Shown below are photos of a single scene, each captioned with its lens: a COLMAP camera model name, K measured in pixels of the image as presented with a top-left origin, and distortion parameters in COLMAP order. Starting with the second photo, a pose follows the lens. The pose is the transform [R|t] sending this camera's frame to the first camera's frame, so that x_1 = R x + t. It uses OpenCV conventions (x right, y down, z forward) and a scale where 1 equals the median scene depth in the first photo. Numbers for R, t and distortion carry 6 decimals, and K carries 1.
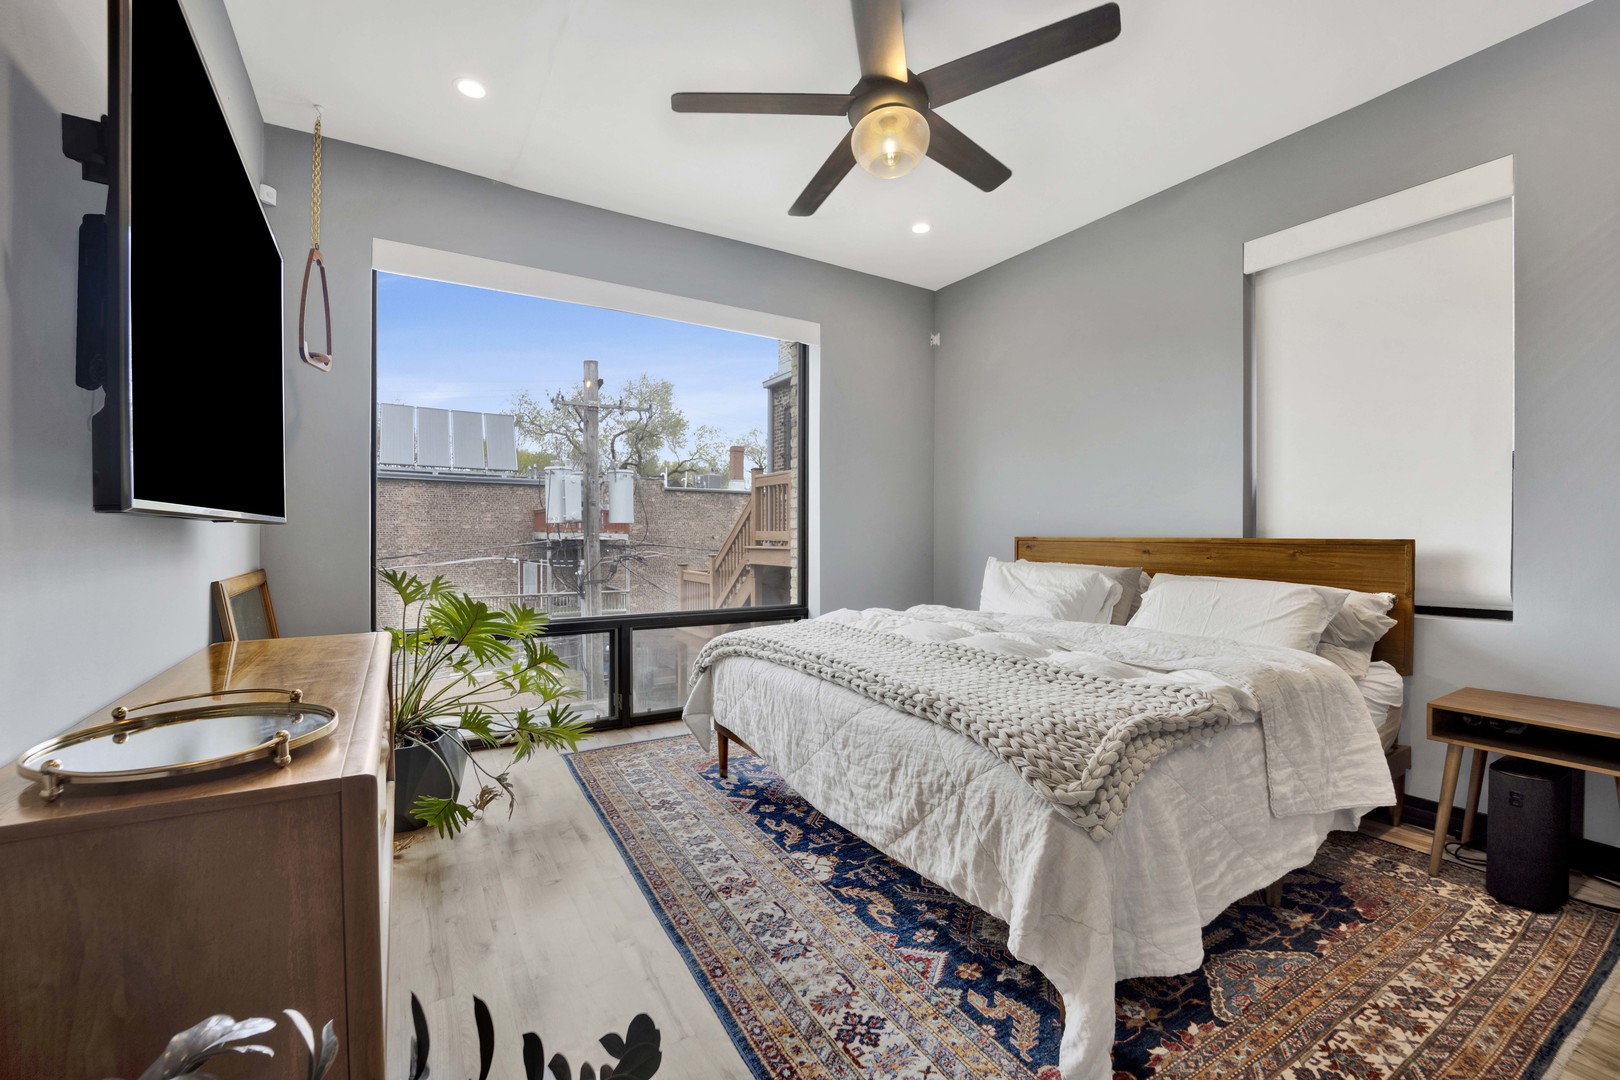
lens RADIAL K [[678.1, 0, 809.4], [0, 678.1, 544.3], [0, 0, 1]] dist [-0.022024, -0.000531]
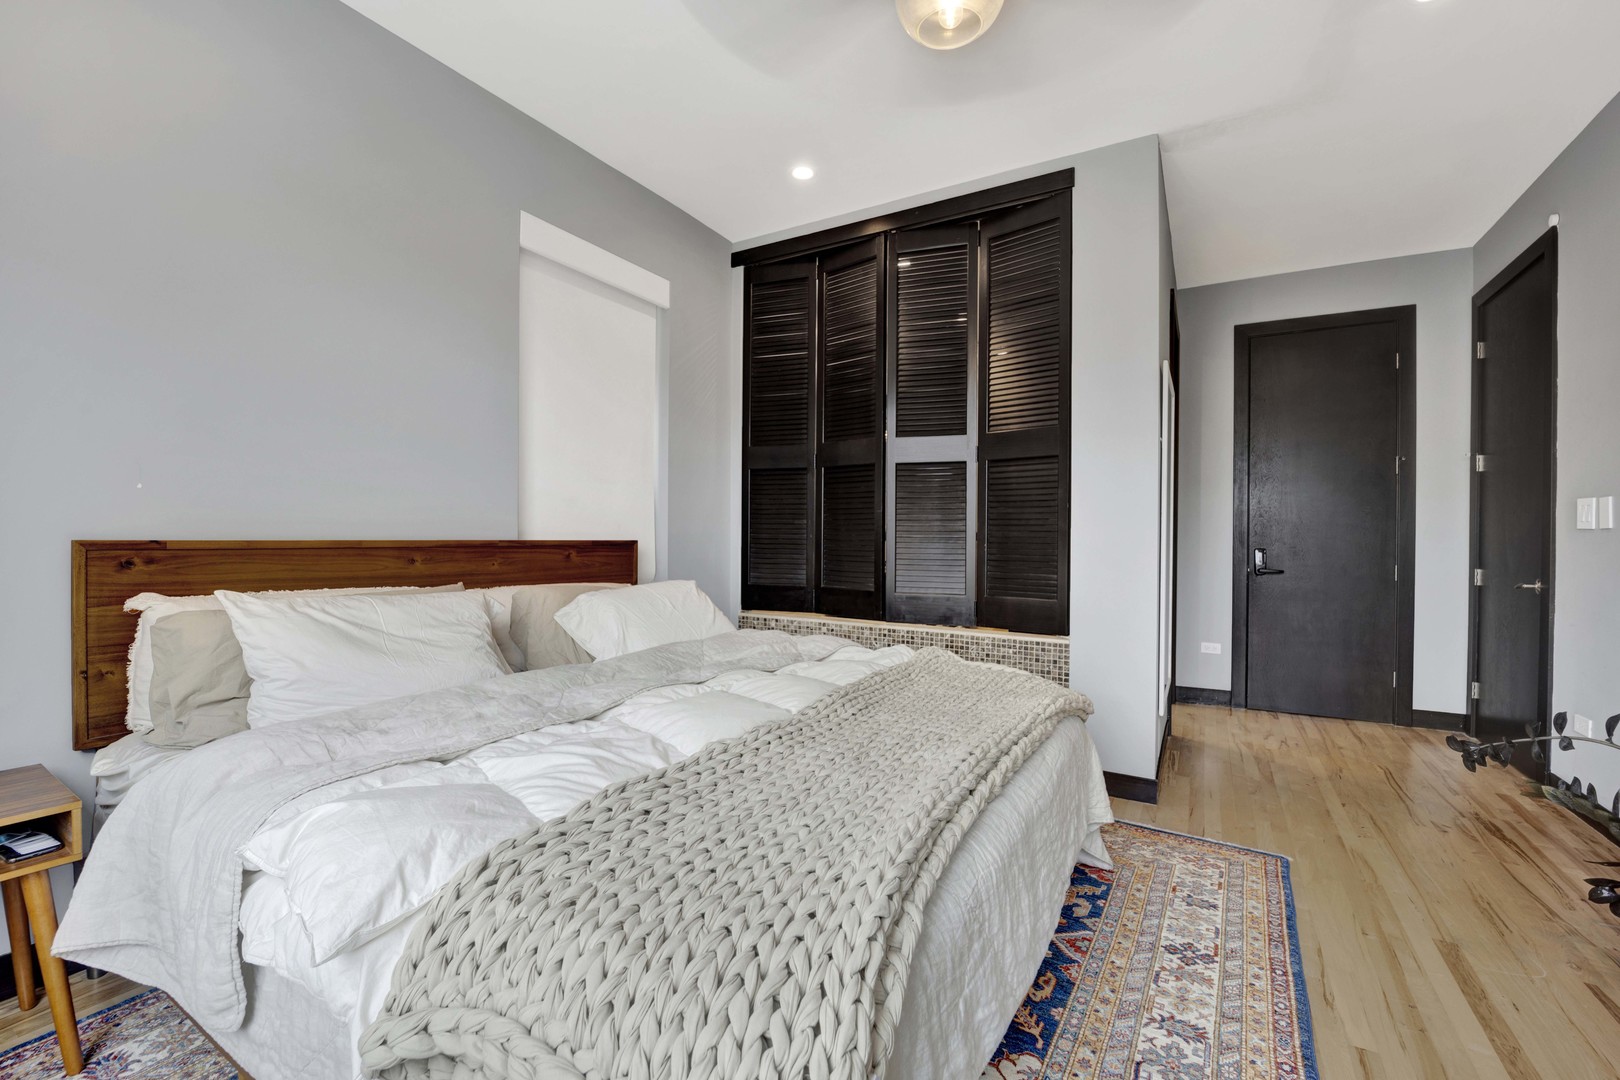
lens RADIAL K [[678.1, 0, 809.4], [0, 678.1, 544.3], [0, 0, 1]] dist [-0.022024, -0.000531]
pose [[-0.473602, -0.016455, 0.880585, -0.460206], [0.002254, 0.999800, 0.019895, -0.028575], [-0.880736, 0.011407, -0.473470, 1.540915]]
